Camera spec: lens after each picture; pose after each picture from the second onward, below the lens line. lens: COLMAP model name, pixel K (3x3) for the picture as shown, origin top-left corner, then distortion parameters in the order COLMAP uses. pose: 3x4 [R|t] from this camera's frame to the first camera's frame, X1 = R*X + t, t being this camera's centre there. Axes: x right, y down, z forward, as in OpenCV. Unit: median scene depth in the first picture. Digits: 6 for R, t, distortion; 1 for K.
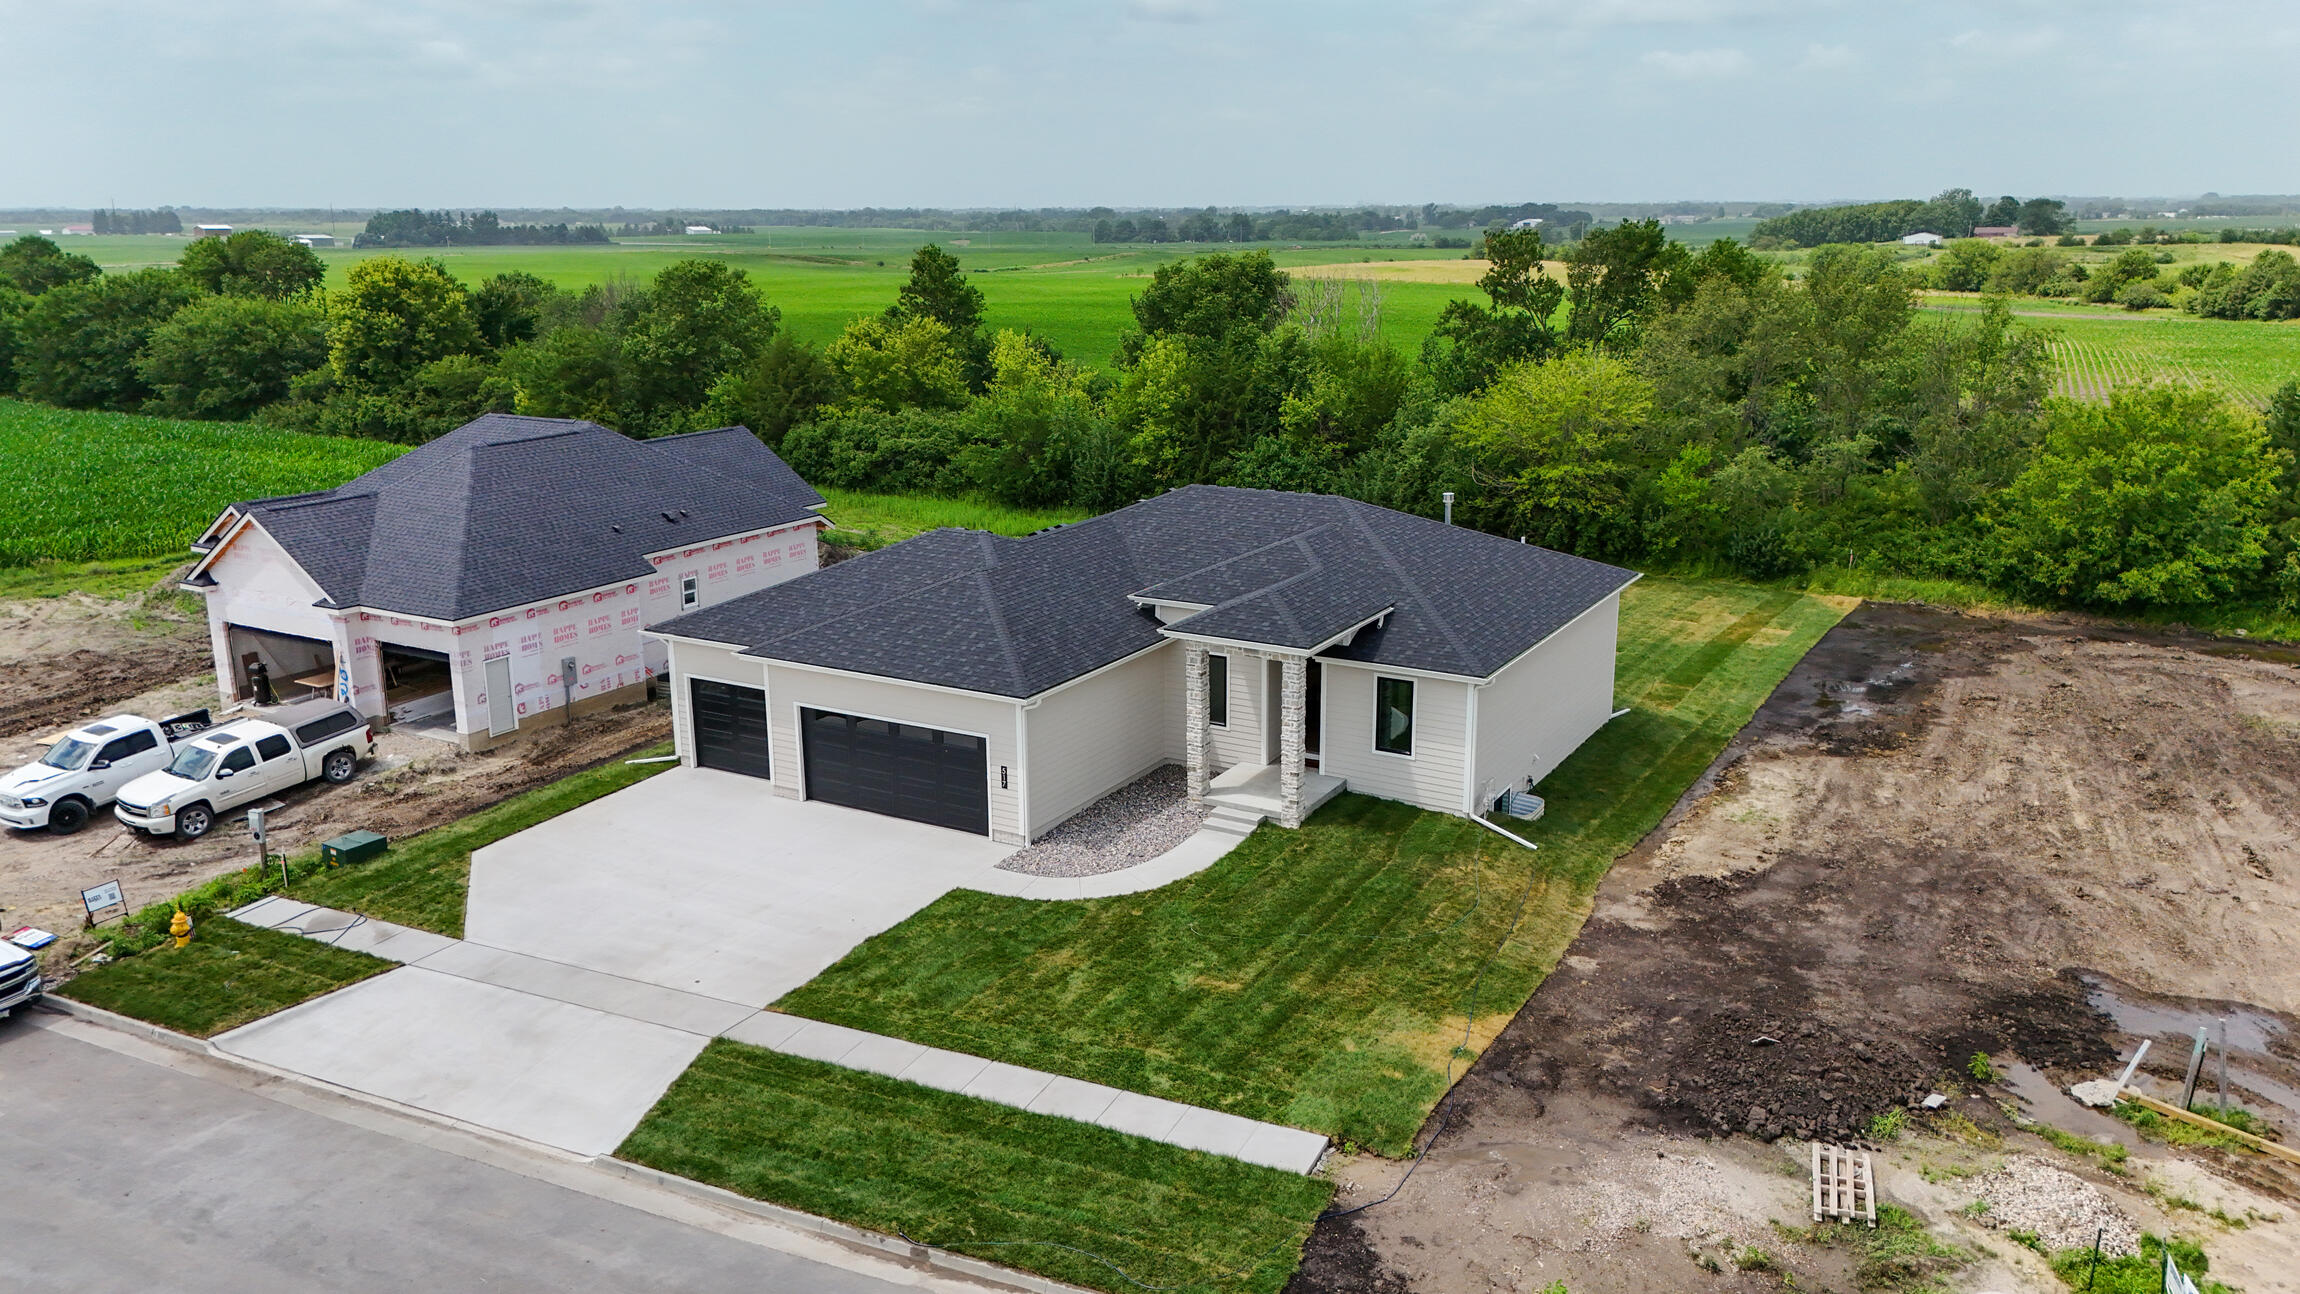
lens RADIAL K [[1717.7, 0, 1155.9], [0, 1717.7, 644.3], [0, 0, 1]] dist [0.058324, -0.053527]
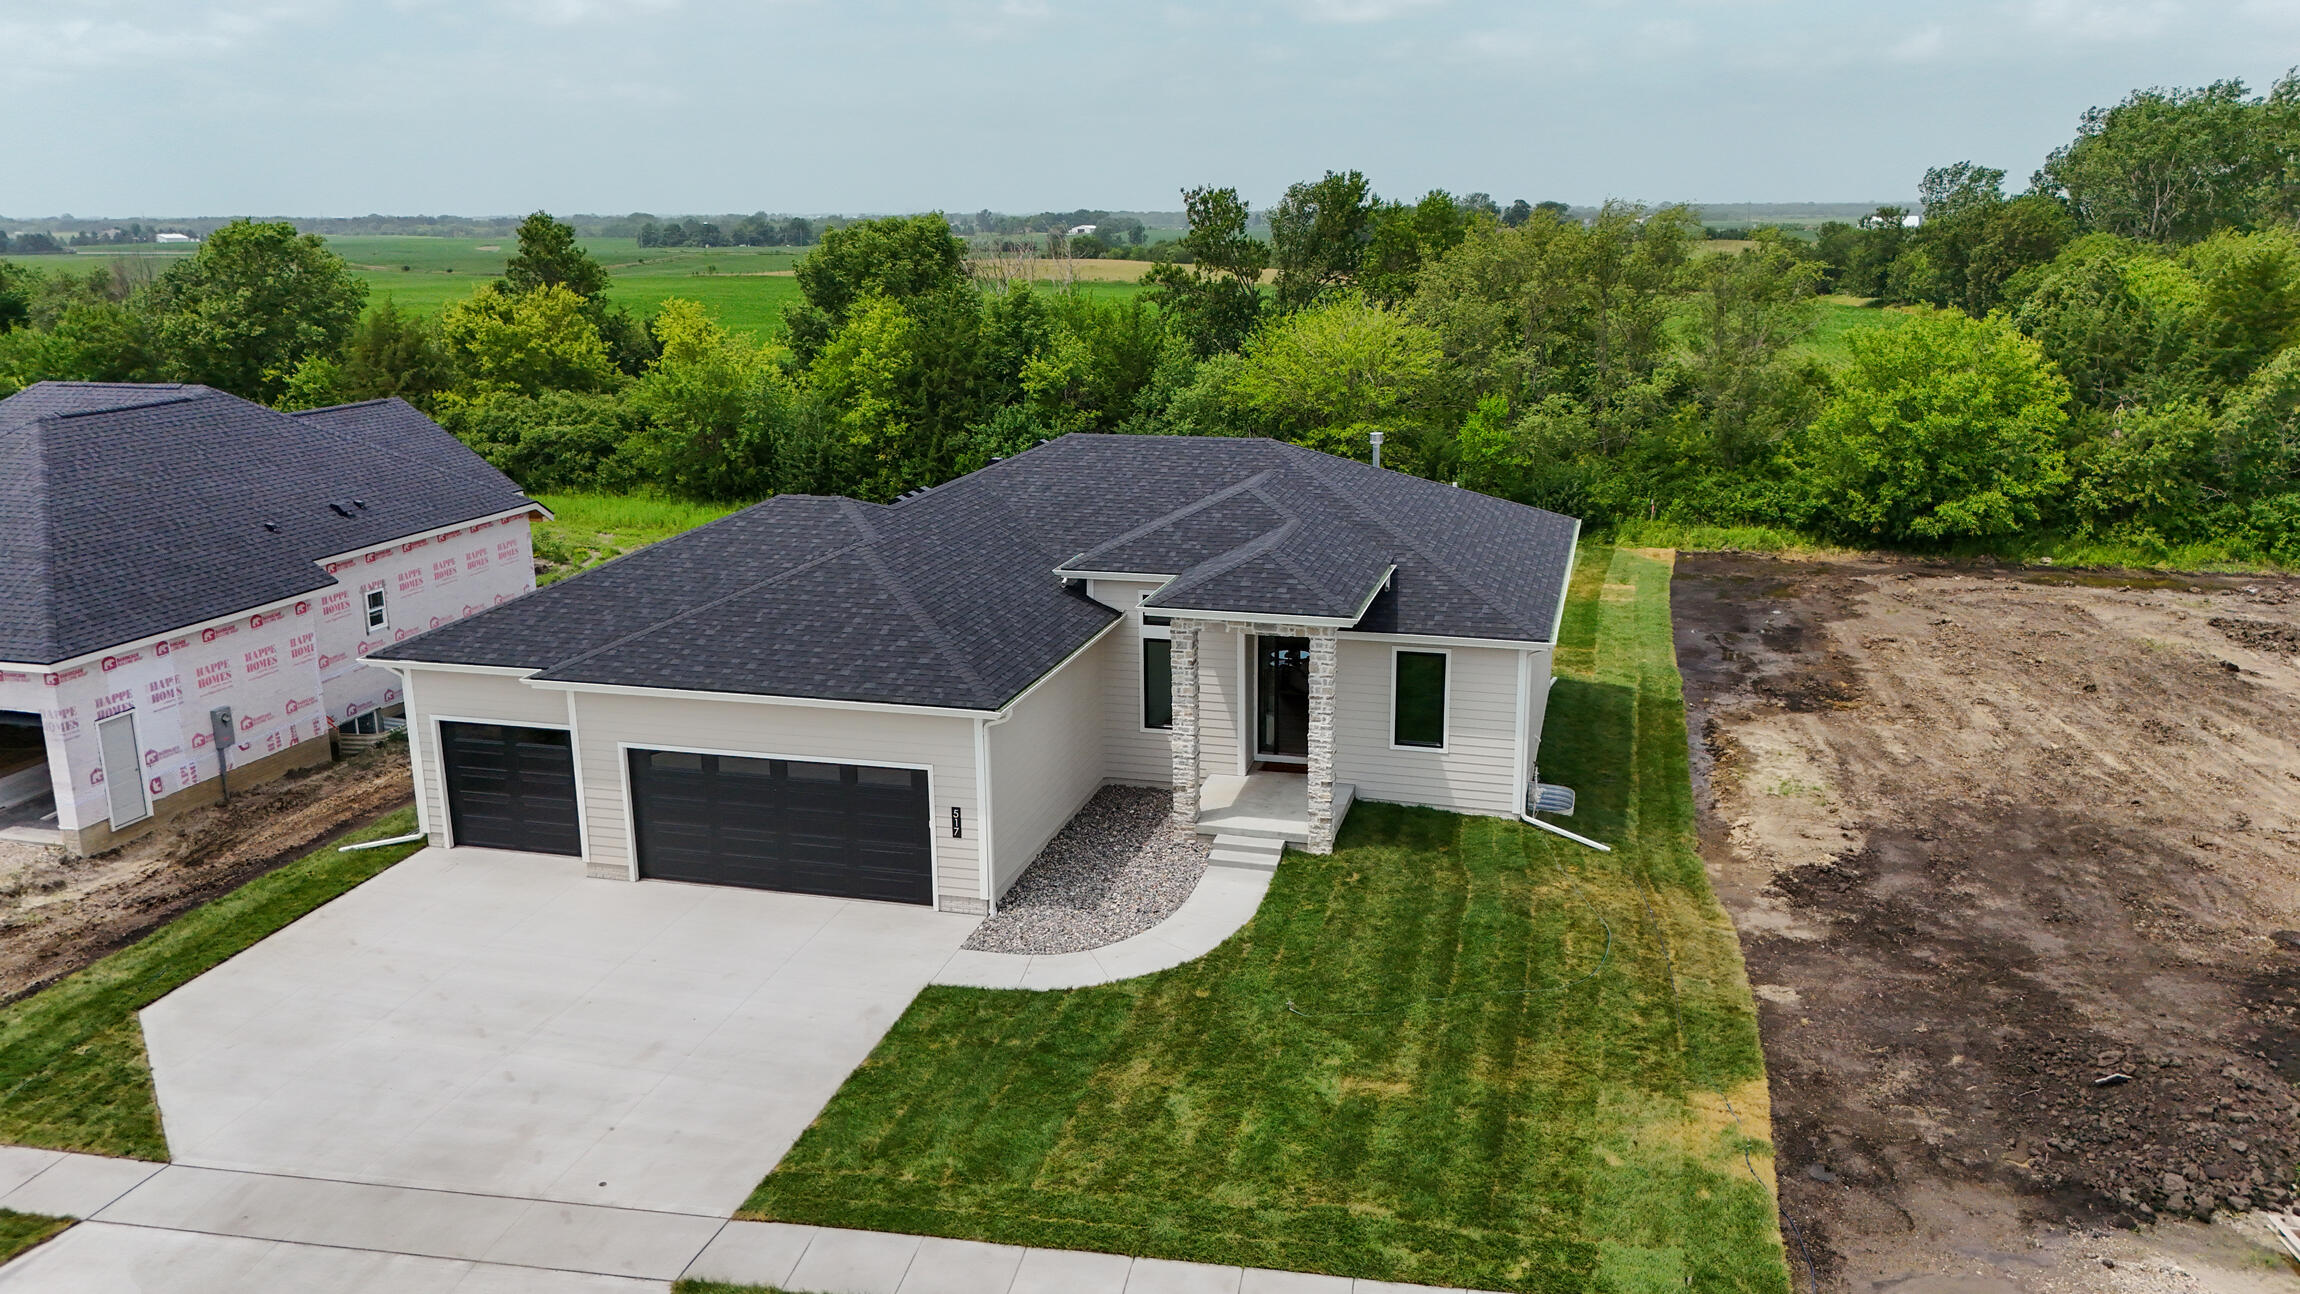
lens RADIAL K [[1717.7, 0, 1164.3], [0, 1717.7, 642.7], [0, 0, 1]] dist [0.058324, -0.053527]
pose [[0.967226, -0.065126, 0.245424, -0.166575], [0.066379, 0.997789, 0.003171, 0.005160], [-0.245088, 0.013224, 0.969411, 0.258311]]
